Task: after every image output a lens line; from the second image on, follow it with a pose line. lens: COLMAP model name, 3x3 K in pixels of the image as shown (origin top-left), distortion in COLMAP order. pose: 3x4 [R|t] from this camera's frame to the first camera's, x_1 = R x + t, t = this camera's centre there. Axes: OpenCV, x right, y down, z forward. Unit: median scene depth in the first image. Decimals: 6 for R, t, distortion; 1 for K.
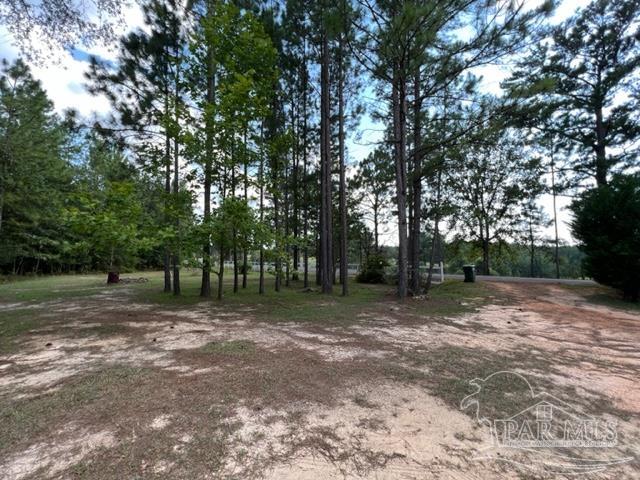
lens RADIAL K [[257.7, 0, 320.7], [0, 257.7, 239.5], [0, 0, 1]] dist [0.001230, -0.000158]
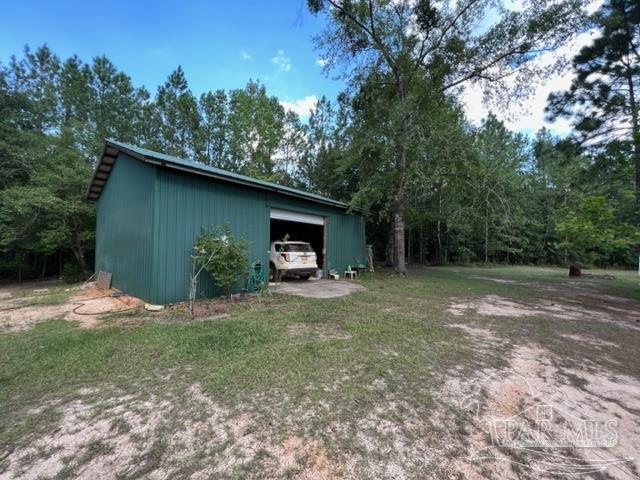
lens RADIAL K [[257.7, 0, 320.6], [0, 257.7, 238.3], [0, 0, 1]] dist [0.001230, -0.000158]
pose [[0.144310, -0.028543, -0.989121, 0.129054], [0.046122, 0.998692, -0.022090, -0.017668], [0.988457, -0.042433, 0.145437, -0.231316]]
